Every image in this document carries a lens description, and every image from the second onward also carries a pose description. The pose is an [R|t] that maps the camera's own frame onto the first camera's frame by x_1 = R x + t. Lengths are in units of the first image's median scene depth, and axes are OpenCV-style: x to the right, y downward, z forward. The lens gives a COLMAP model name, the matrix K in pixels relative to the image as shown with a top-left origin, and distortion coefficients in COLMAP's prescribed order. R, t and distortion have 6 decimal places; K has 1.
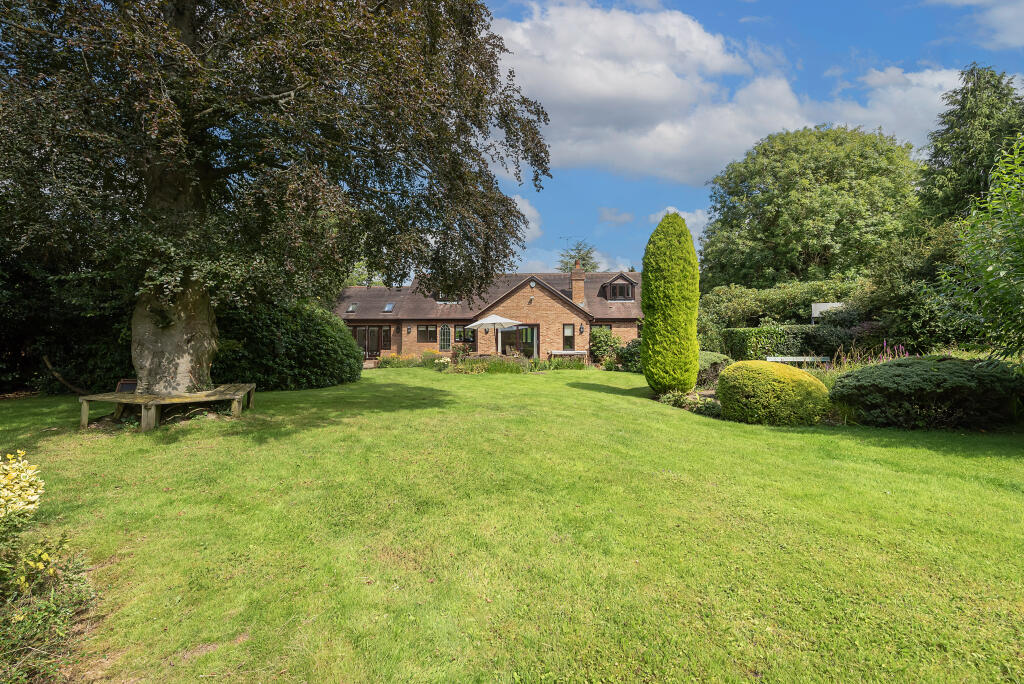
lens RADIAL K [[502.7, 0, 513.7], [0, 502.7, 336.4], [0, 0, 1]] dist [0.013262, -0.002653]
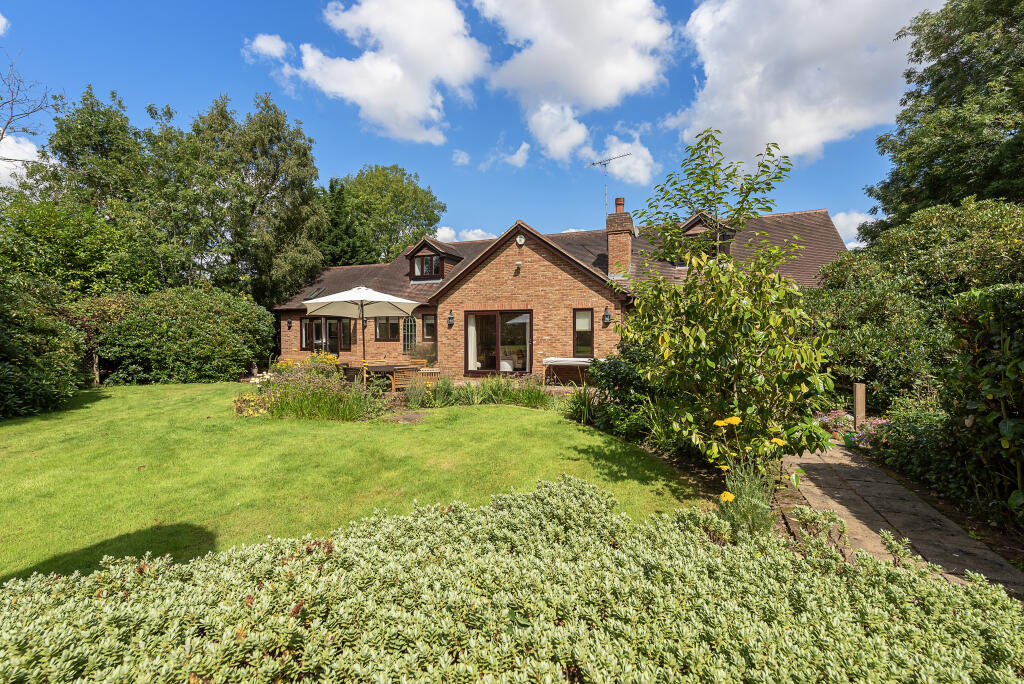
lens RADIAL K [[459.1, 0, 513.4], [0, 459.1, 342.0], [0, 0, 1]] dist [0.007646, 0.000078]
pose [[0.945259, 0.005213, -0.326278, 0.200928], [0.001455, 0.999795, 0.020189, 0.001033], [0.326317, -0.019559, 0.945058, 0.504280]]
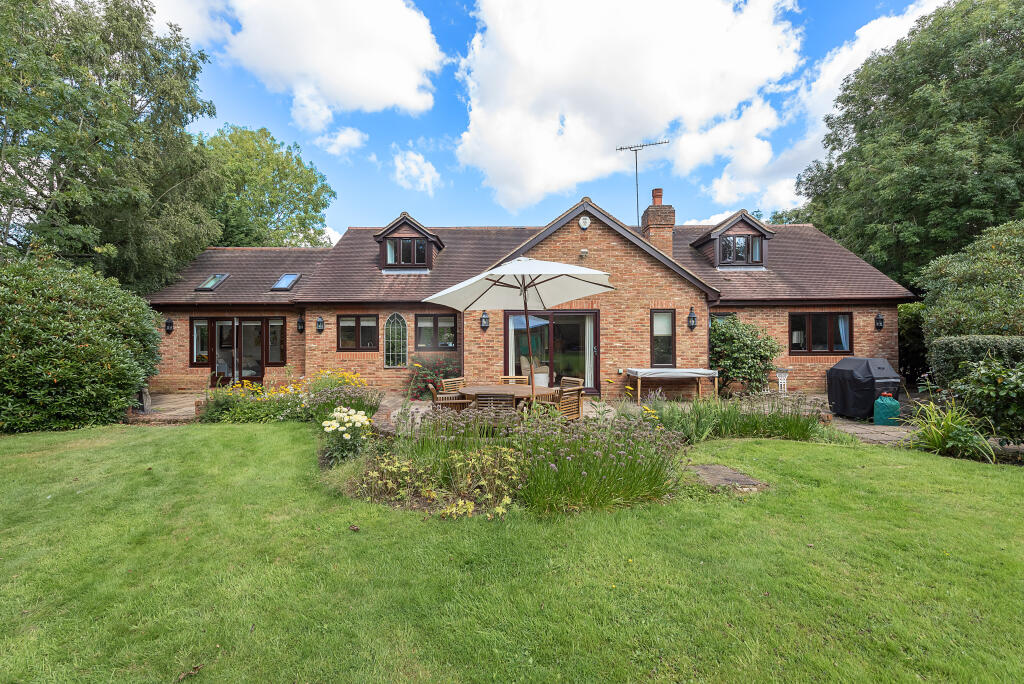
lens RADIAL K [[459.1, 0, 515.6], [0, 459.1, 337.8], [0, 0, 1]] dist [0.007646, 0.000078]
pose [[0.998781, -0.003407, 0.049233, -0.045838], [0.003999, 0.999921, -0.011914, 0.005583], [-0.049189, 0.012097, 0.998716, 0.588661]]
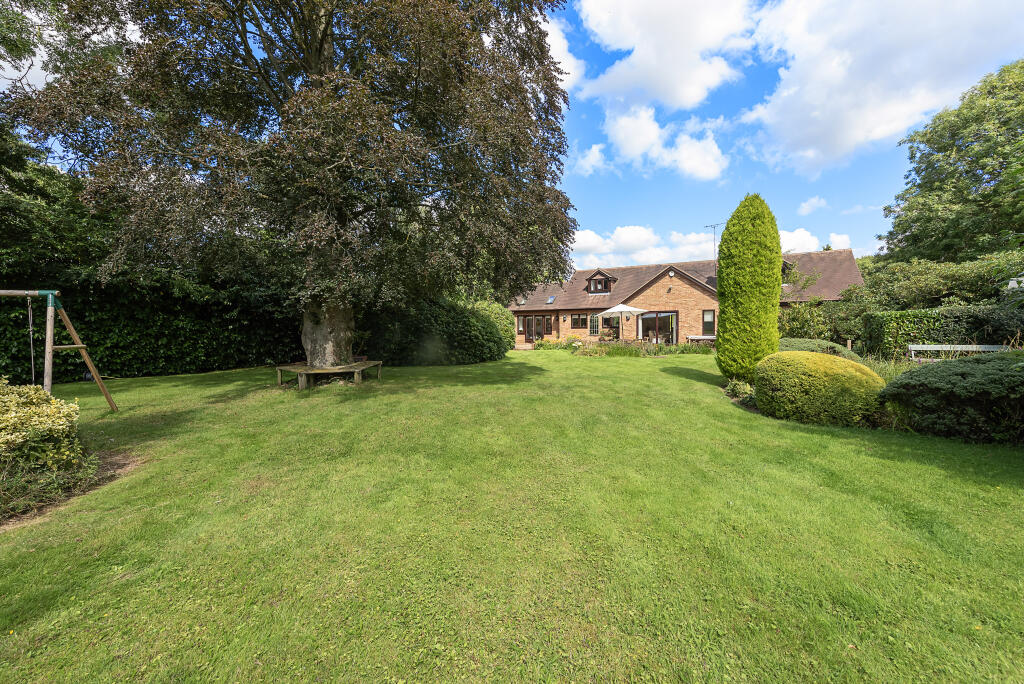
lens RADIAL K [[423.9, 0, 506.3], [0, 423.9, 340.5], [0, 0, 1]] dist [0.015715, -0.002280]
pose [[0.899913, 0.005523, -0.436035, 0.117081], [0.013811, 0.999057, 0.041158, -0.003752], [0.435851, -0.043060, 0.898988, 0.023161]]
